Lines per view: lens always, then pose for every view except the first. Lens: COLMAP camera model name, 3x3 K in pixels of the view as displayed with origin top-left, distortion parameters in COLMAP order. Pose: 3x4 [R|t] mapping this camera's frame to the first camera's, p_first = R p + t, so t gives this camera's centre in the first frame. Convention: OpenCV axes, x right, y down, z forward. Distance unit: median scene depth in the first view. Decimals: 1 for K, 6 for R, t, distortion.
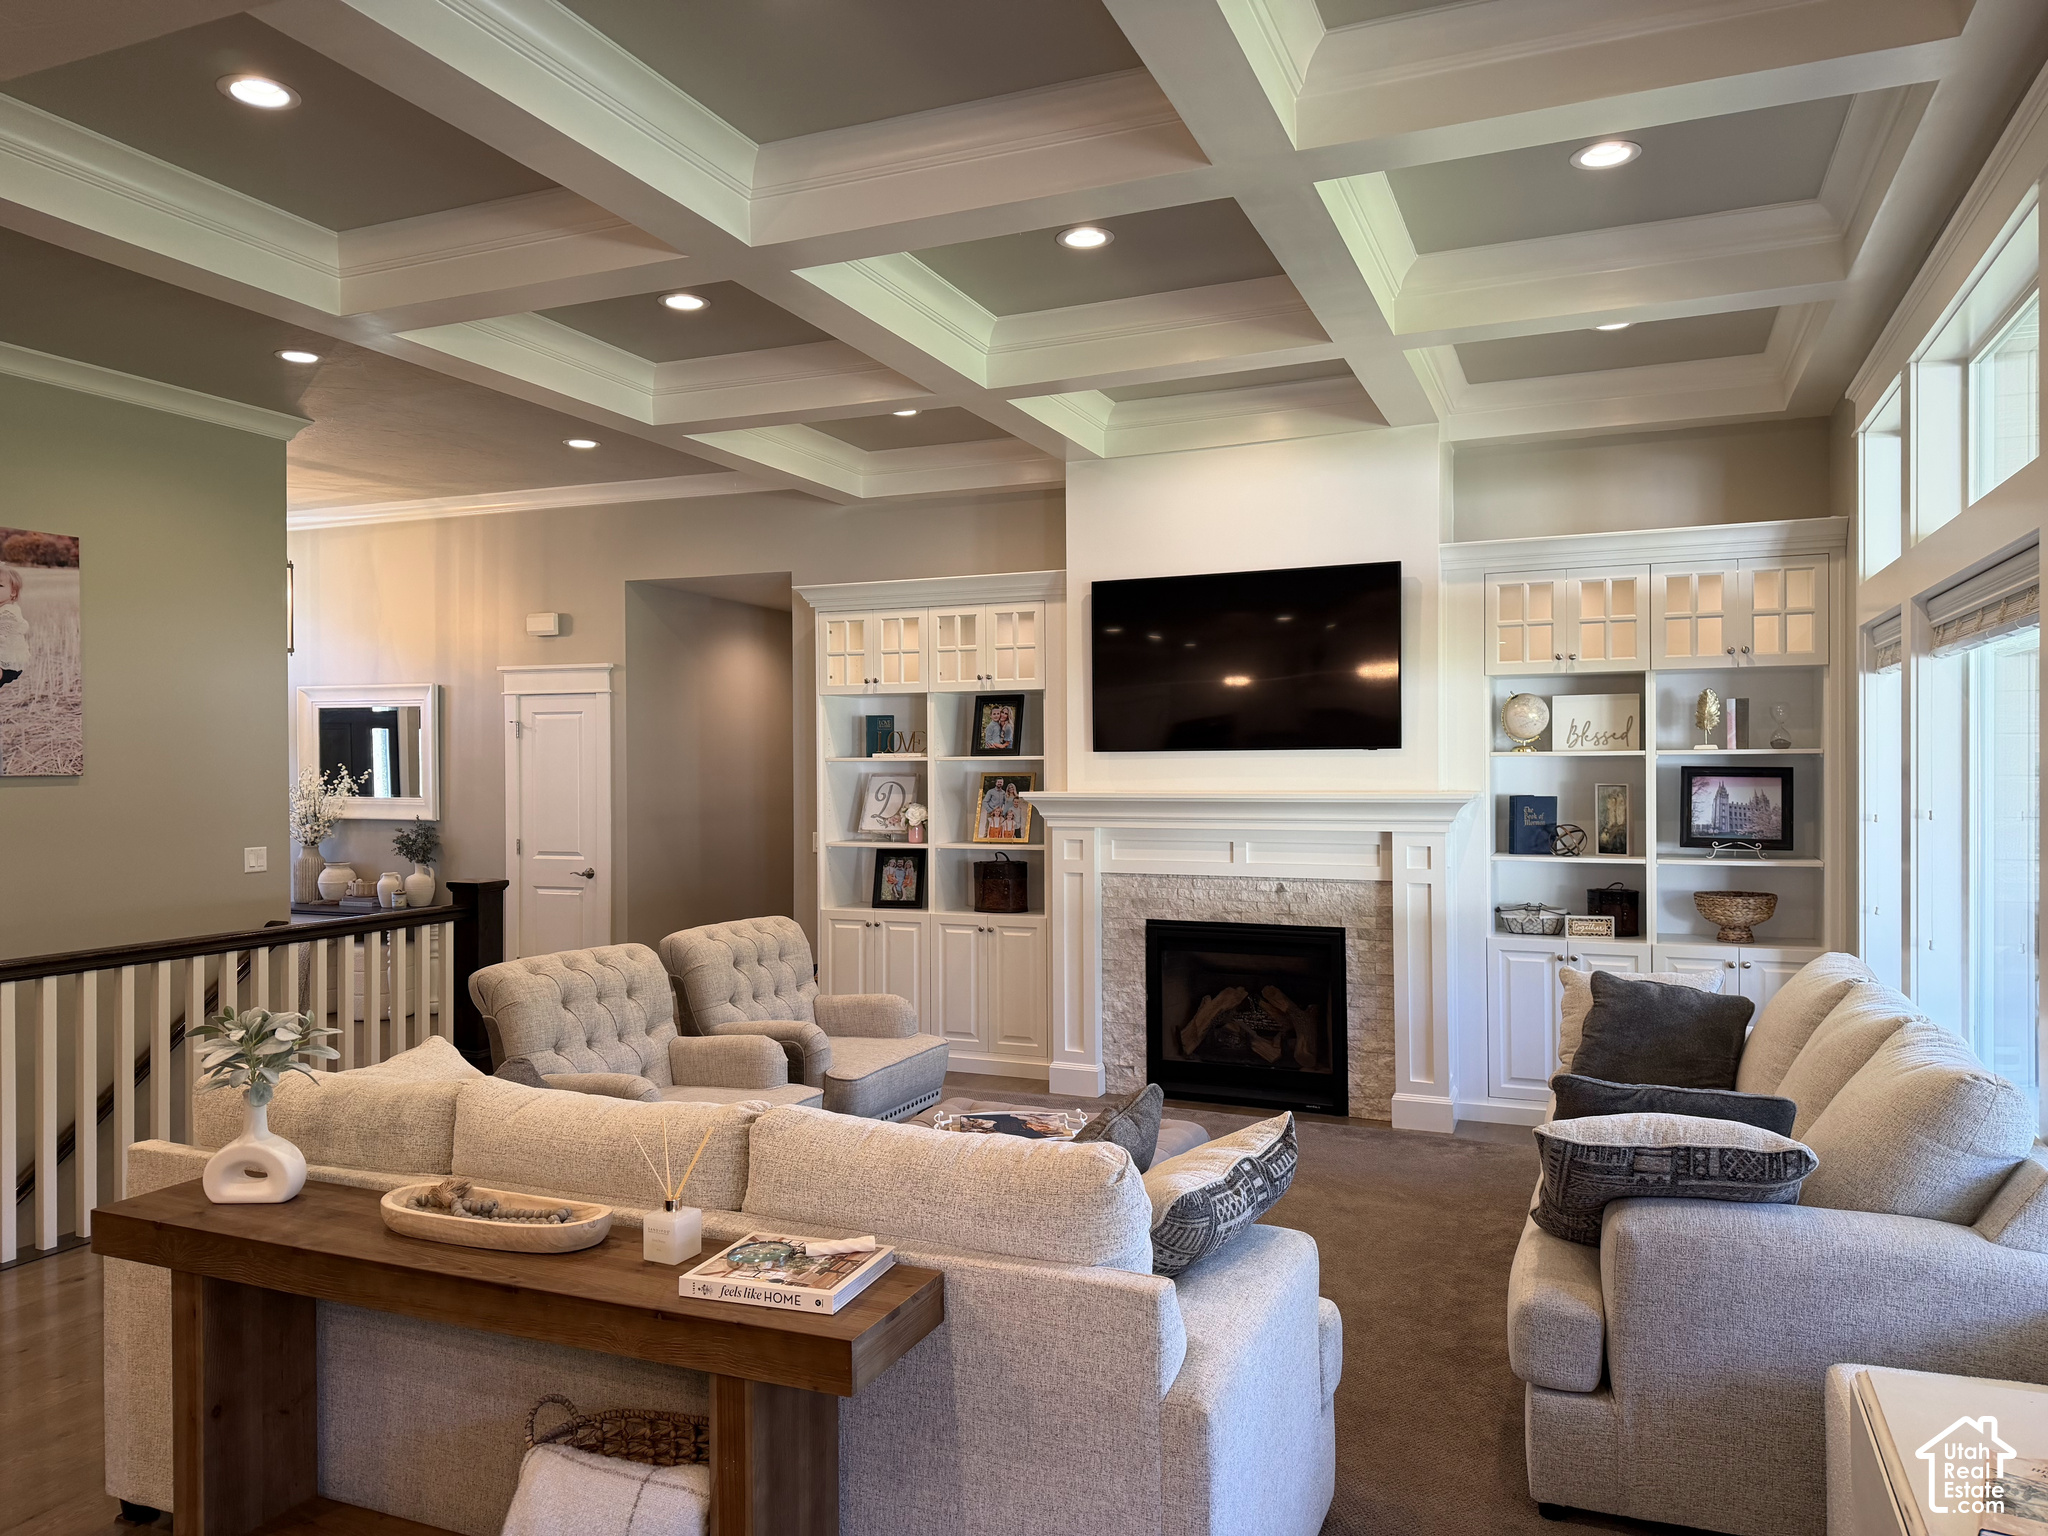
lens RADIAL K [[1441.7, 0, 1021.8], [0, 1441.7, 753.0], [0, 0, 1]] dist [0.019718, -0.031414]
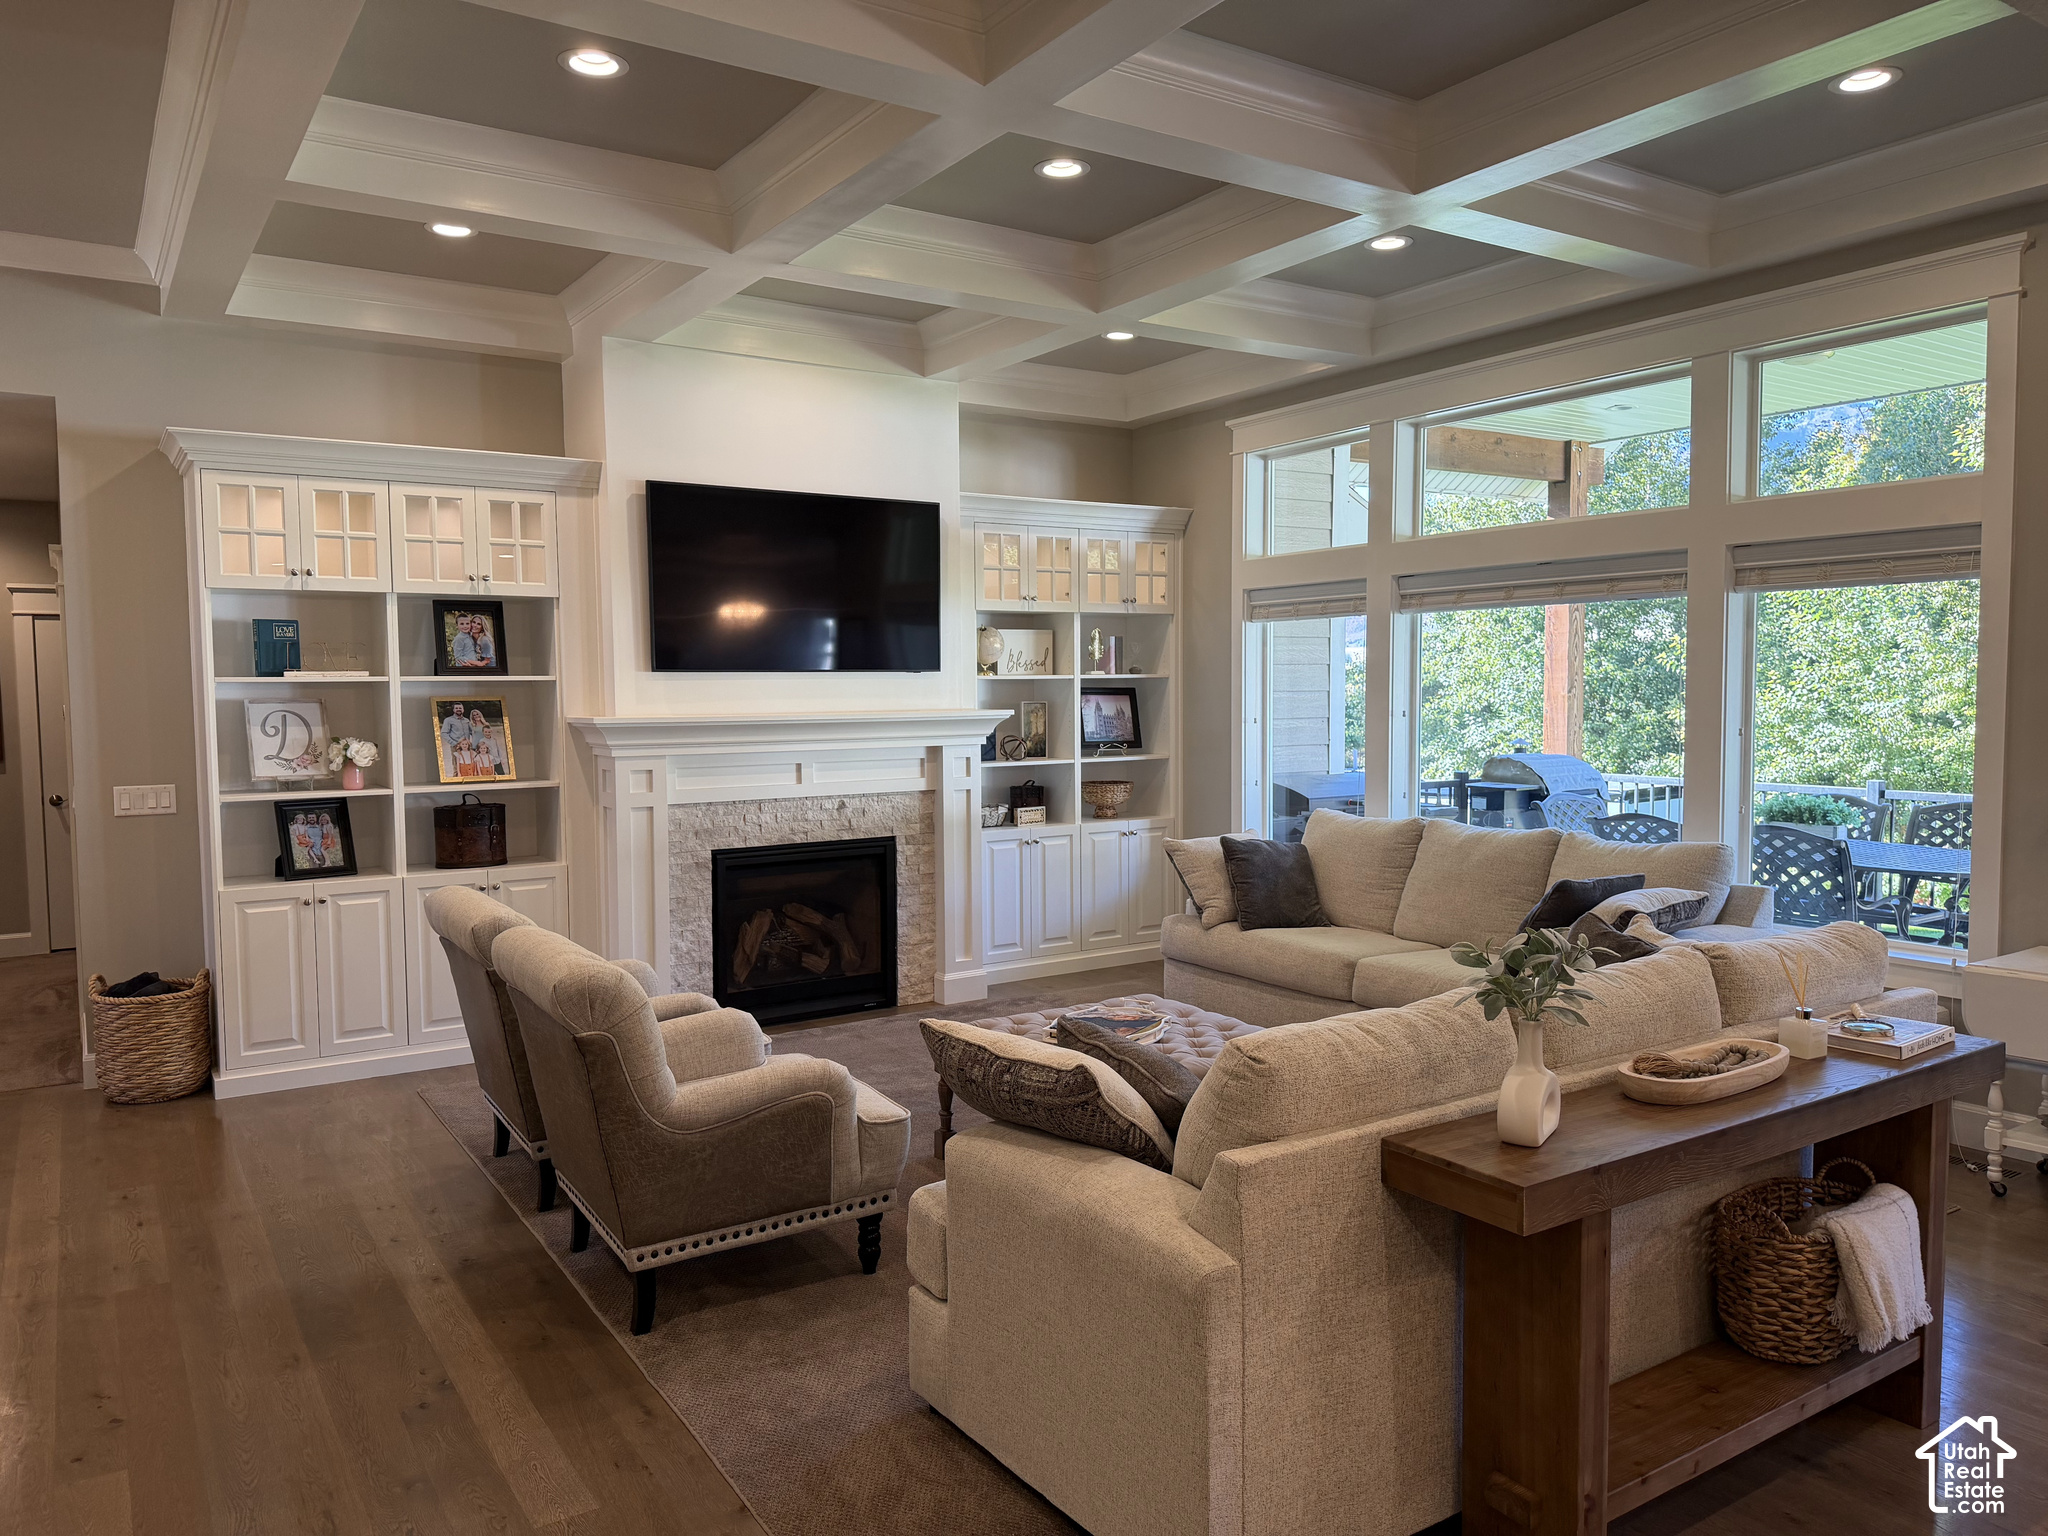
lens RADIAL K [[1441.7, 0, 1019.2], [0, 1441.7, 788.6], [0, 0, 1]] dist [0.019718, -0.031414]
pose [[0.502997, -0.059557, 0.862234, -0.634080], [-0.002703, 0.997510, 0.070477, 0.008064], [-0.864284, -0.037781, 0.501584, 0.356773]]
